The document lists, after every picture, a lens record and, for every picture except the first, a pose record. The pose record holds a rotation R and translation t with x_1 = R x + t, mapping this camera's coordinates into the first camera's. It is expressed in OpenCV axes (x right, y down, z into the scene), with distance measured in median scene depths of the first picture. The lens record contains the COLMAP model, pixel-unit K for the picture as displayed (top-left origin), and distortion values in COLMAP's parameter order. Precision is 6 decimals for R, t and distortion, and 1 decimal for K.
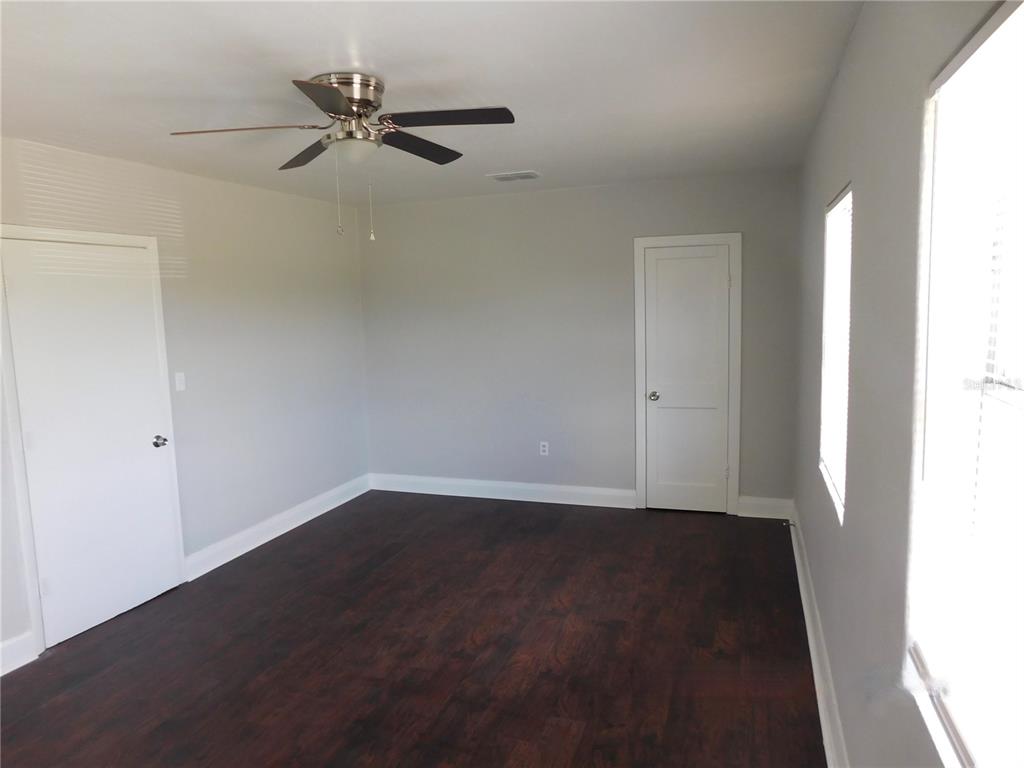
lens RADIAL K [[679.7, 0, 503.8], [0, 679.7, 384.3], [0, 0, 1]] dist [-0.073183, 0.059146]
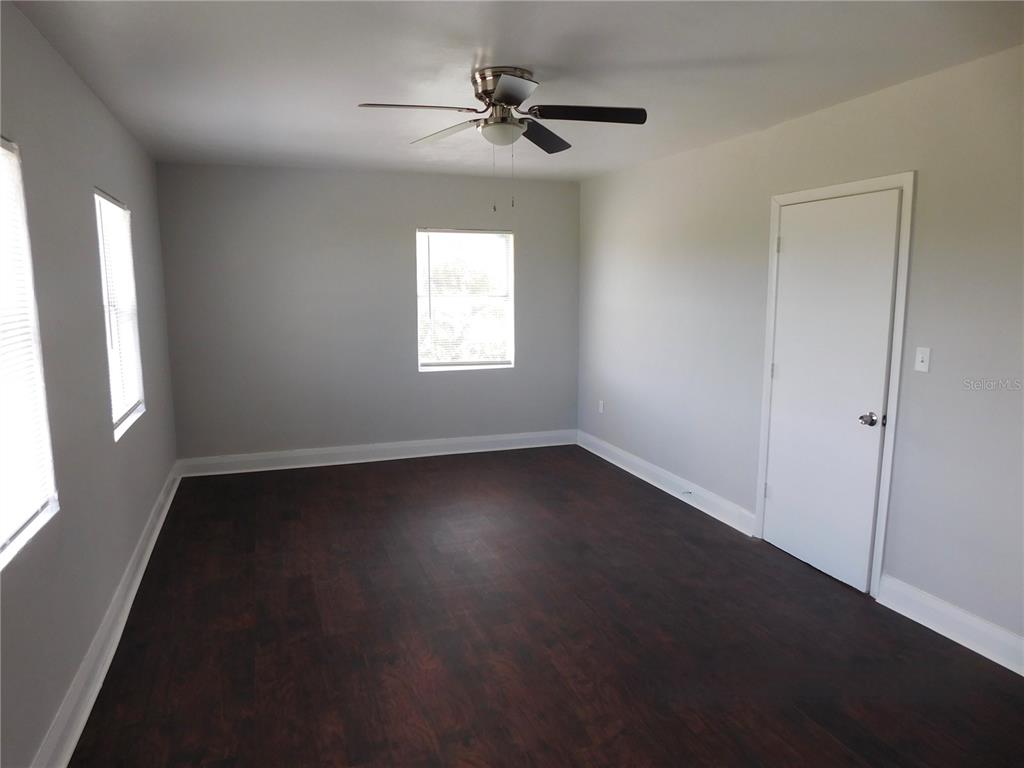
lens RADIAL K [[679.7, 0, 503.8], [0, 679.7, 384.3], [0, 0, 1]] dist [-0.073183, 0.059146]
pose [[-0.770450, 0.119555, -0.626190, 0.429796], [-0.051556, 0.967355, 0.248124, -0.166662], [0.635413, 0.223451, -0.739135, 1.506413]]
